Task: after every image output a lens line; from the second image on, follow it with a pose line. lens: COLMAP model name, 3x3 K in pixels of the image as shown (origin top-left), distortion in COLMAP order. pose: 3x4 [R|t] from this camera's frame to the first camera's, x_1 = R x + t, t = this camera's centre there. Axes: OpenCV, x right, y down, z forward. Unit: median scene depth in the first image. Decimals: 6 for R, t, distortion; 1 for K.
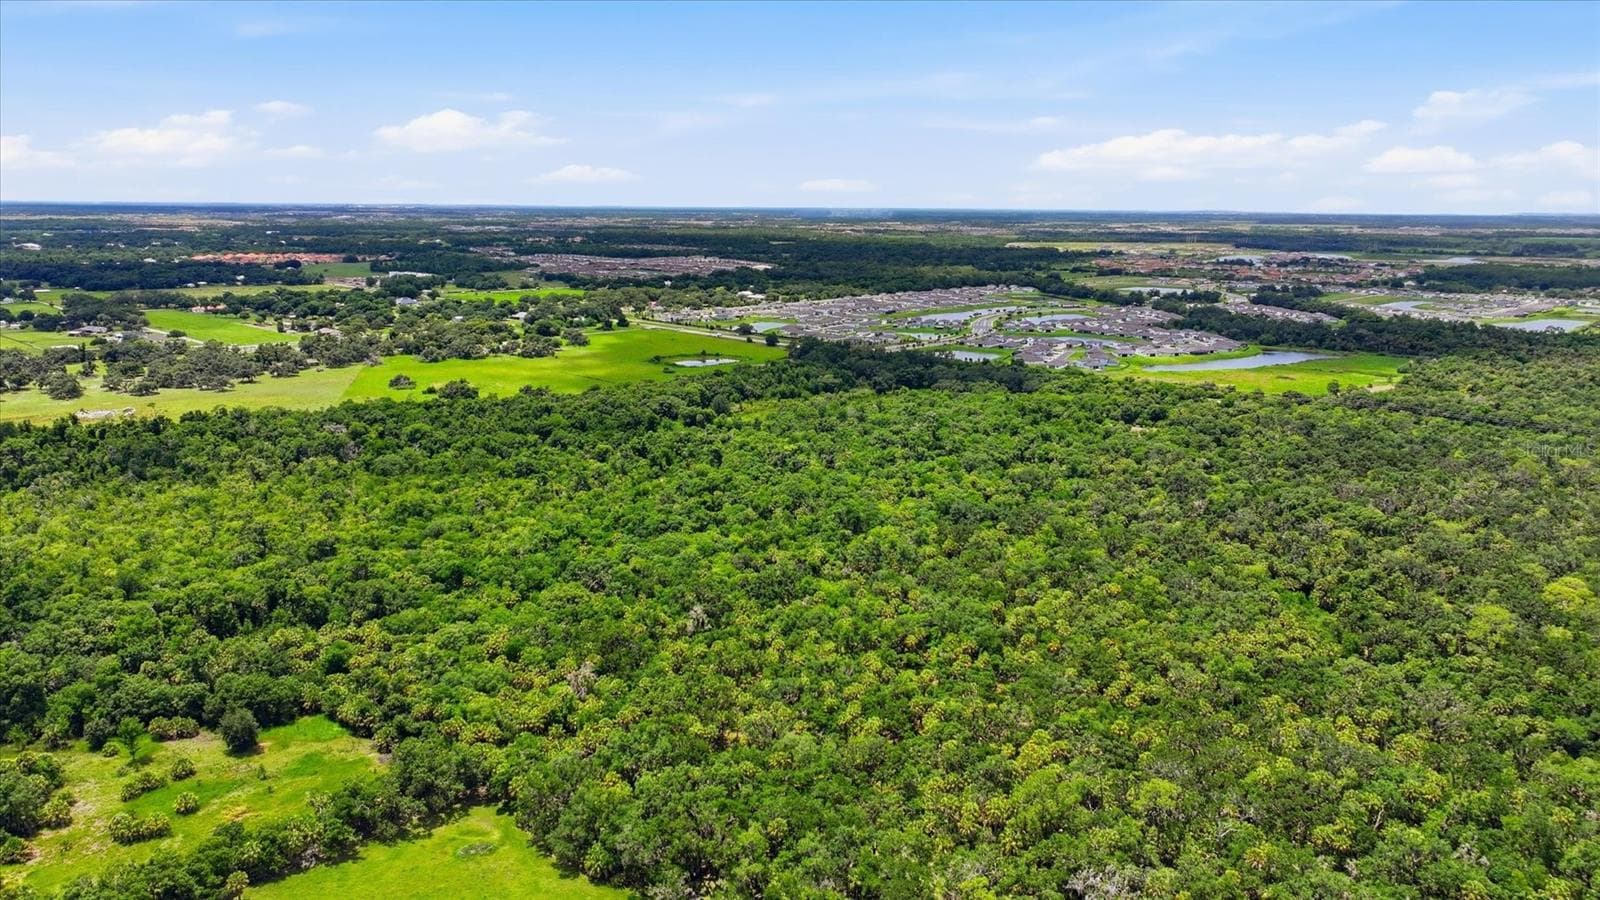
lens RADIAL K [[1119.6, 0, 804.9], [0, 1119.6, 451.6], [0, 0, 1]] dist [-0.001946, 0.012971]
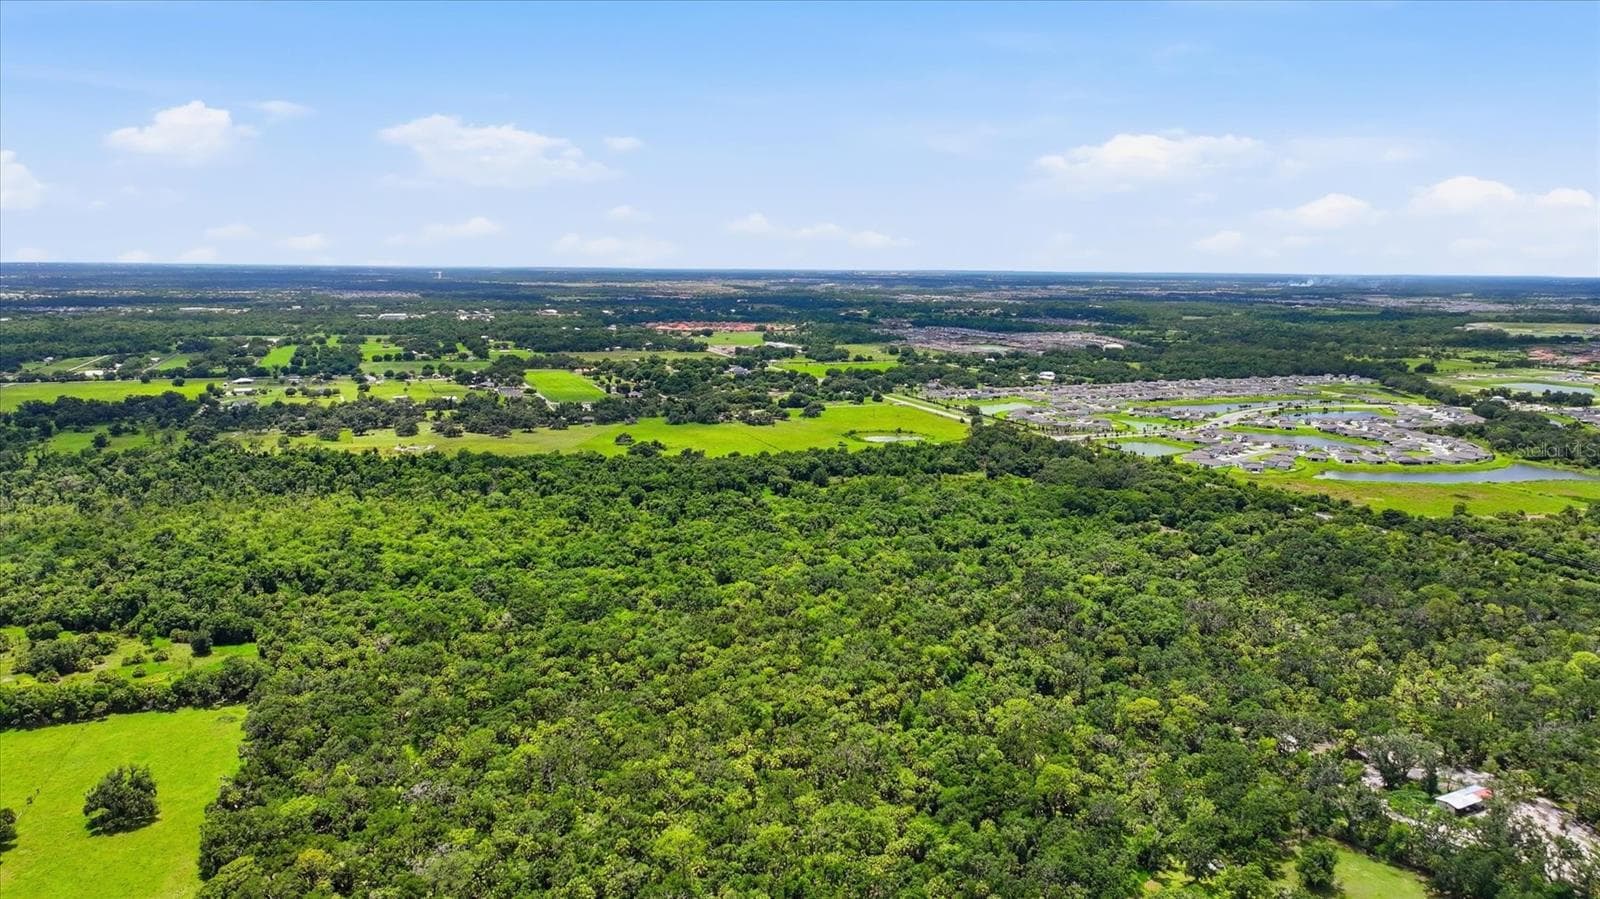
lens RADIAL K [[1119.6, 0, 804.9], [0, 1119.6, 451.1], [0, 0, 1]] dist [-0.001946, 0.012971]
pose [[0.906191, 0.069463, -0.417125, 0.253632], [-0.092913, 0.995018, -0.036152, -0.015707], [0.412536, 0.071517, 0.908130, -0.047080]]
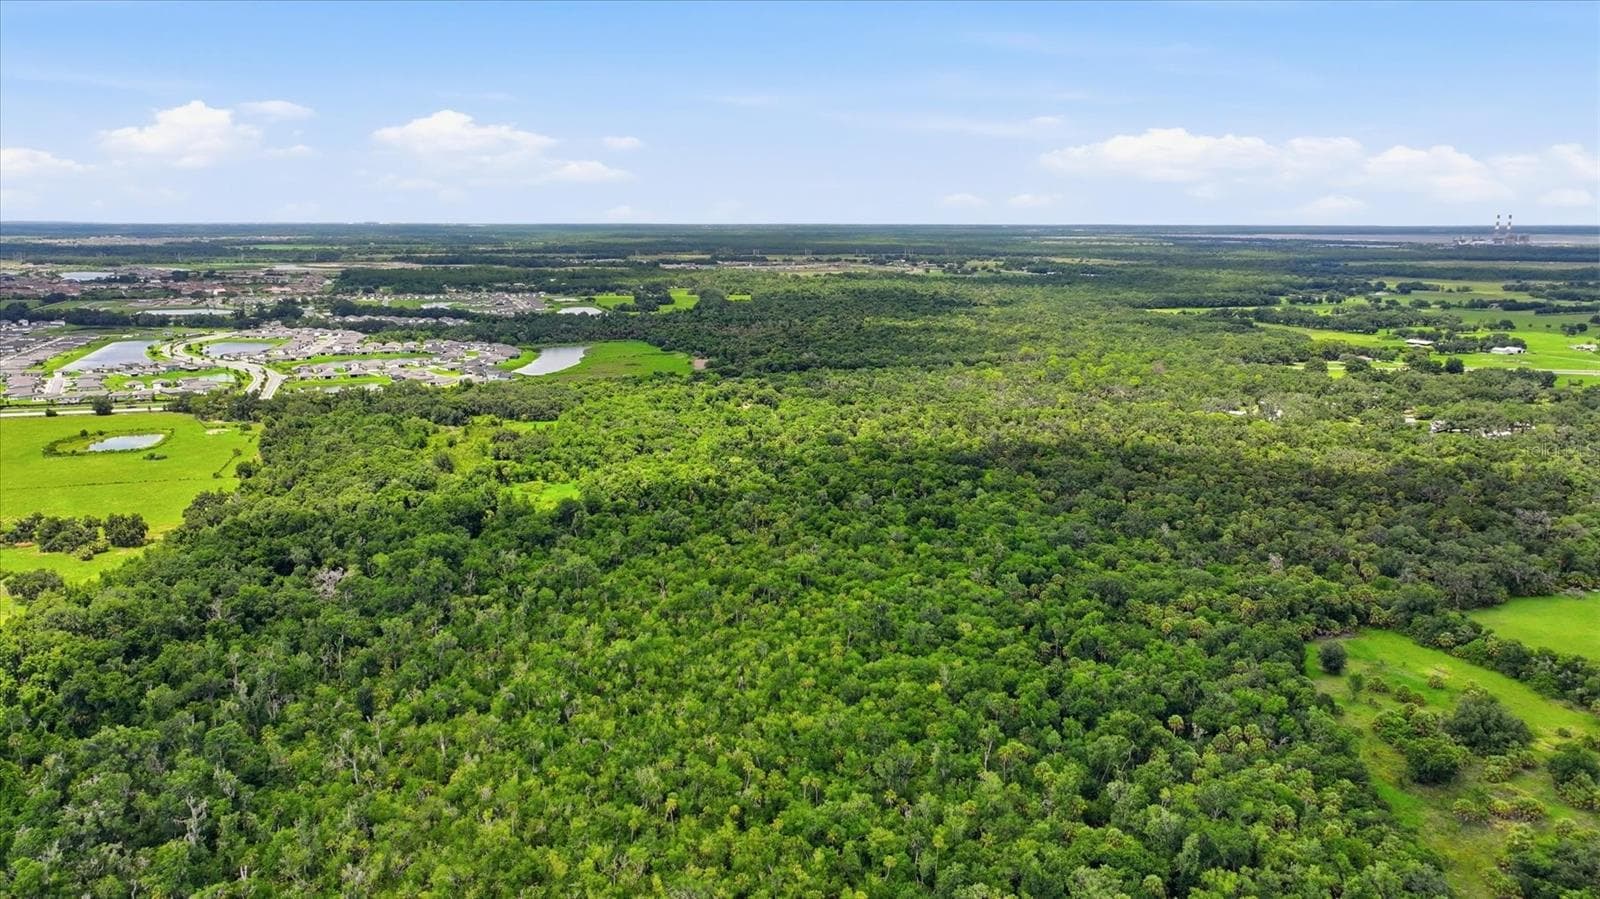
lens RADIAL K [[1119.6, 0, 804.9], [0, 1119.6, 451.1], [0, 0, 1]] dist [-0.001946, 0.012971]
pose [[0.435030, -0.188052, 0.880560, -0.456500], [0.193736, 0.974591, 0.112421, -0.059438], [-0.879327, 0.121689, 0.460409, 0.225199]]
